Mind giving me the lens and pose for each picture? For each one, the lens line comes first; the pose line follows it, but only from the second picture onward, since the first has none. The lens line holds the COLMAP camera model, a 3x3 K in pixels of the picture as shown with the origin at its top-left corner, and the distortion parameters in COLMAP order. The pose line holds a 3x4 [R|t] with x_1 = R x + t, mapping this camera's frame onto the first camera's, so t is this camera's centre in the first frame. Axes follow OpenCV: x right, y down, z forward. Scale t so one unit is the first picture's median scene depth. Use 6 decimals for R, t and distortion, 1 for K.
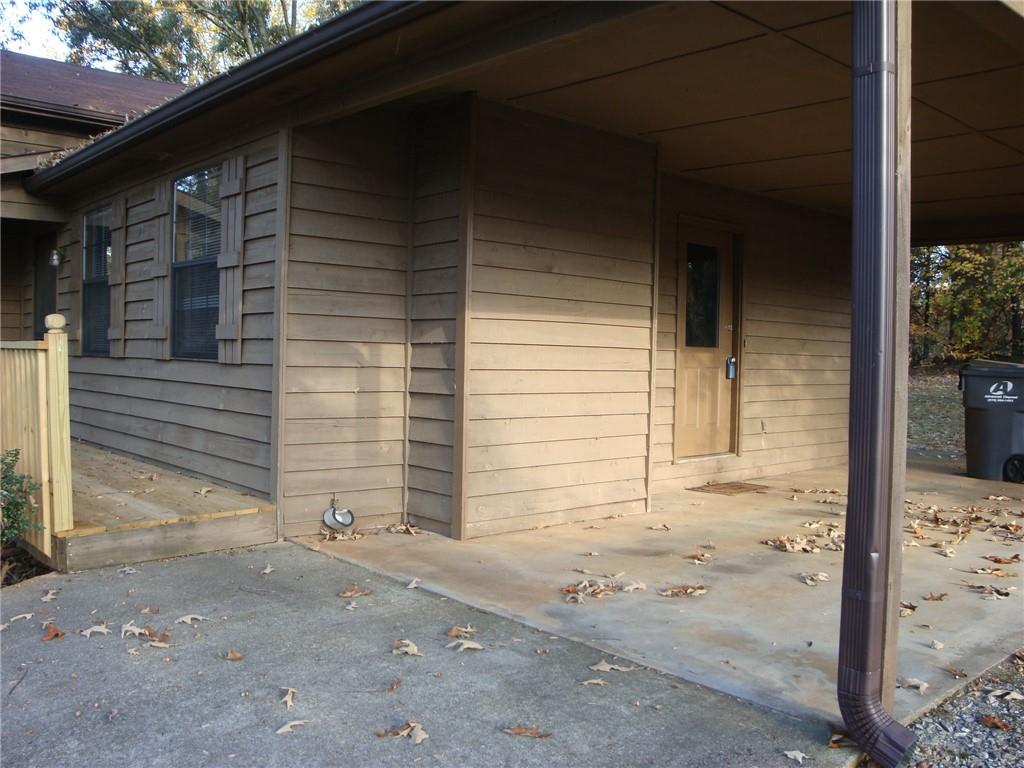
lens RADIAL K [[921.5, 0, 512.0], [0, 921.5, 384.0], [0, 0, 1]] dist [-0.166514, 0.153422]
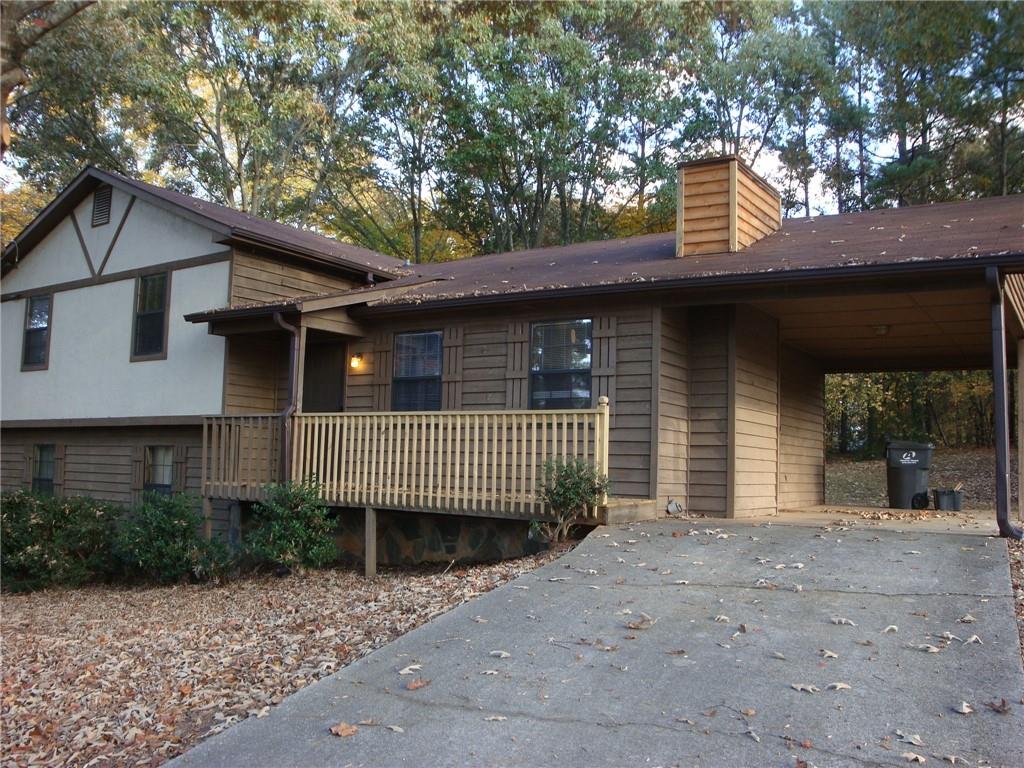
lens RADIAL K [[921.5, 0, 512.0], [0, 921.5, 384.0], [0, 0, 1]] dist [-0.166514, 0.153422]
pose [[0.966441, 0.031181, 0.254990, -0.948277], [-0.001152, 0.993122, -0.117079, 0.103966], [-0.256886, 0.112856, 0.959830, -0.731871]]
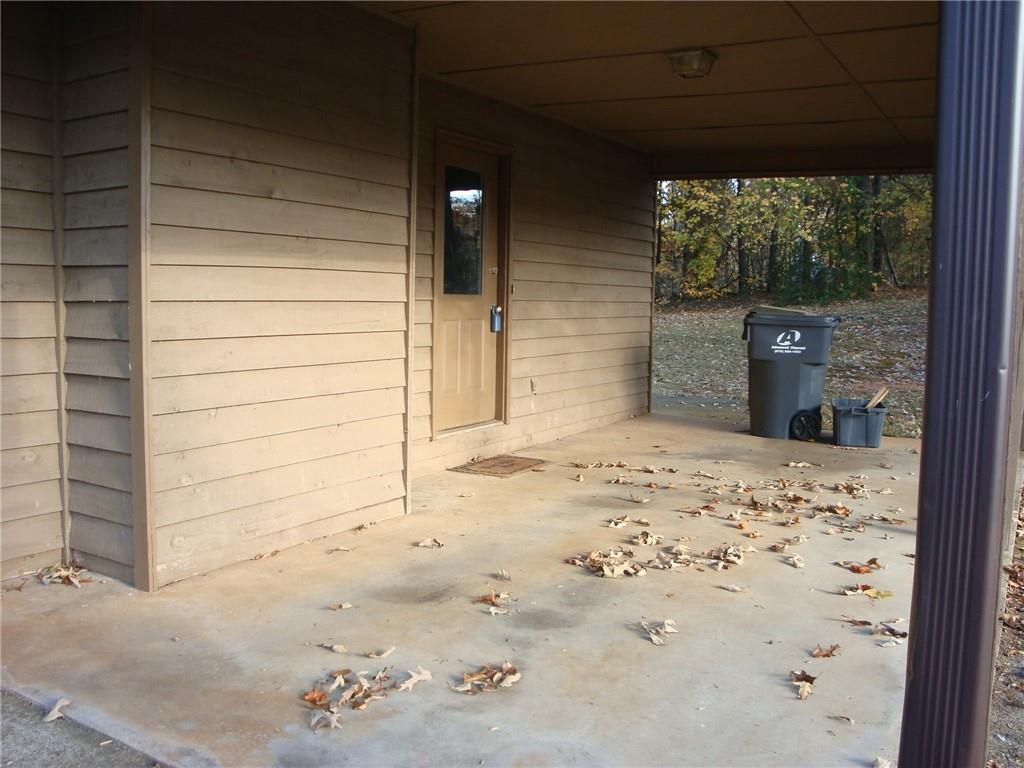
lens RADIAL K [[921.5, 0, 512.0], [0, 921.5, 384.0], [0, 0, 1]] dist [-0.166514, 0.153422]
pose [[0.957255, -0.031448, 0.287532, 0.015068], [0.010970, 0.997304, 0.072558, -0.027341], [-0.289039, -0.066302, 0.955019, 0.273088]]
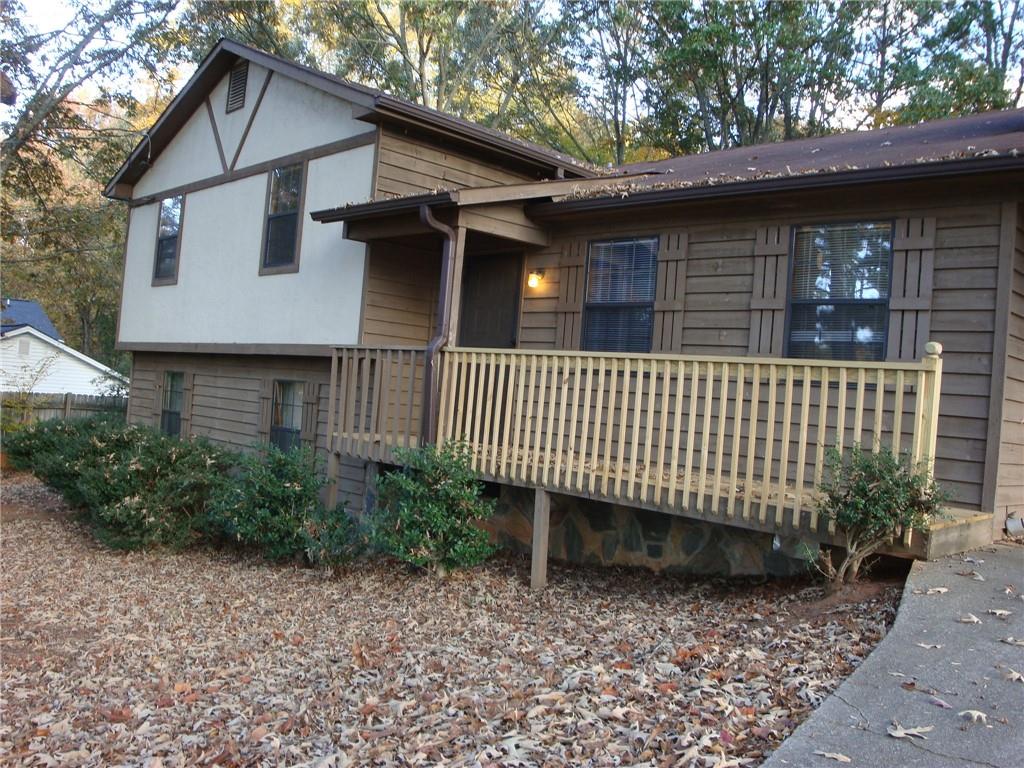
lens RADIAL K [[921.5, 0, 512.0], [0, 921.5, 384.0], [0, 0, 1]] dist [-0.166514, 0.153422]
pose [[0.996629, 0.064338, 0.050895, -0.861522], [-0.062177, 0.997140, -0.042974, 0.047486], [-0.053514, 0.039665, 0.997779, -0.129235]]
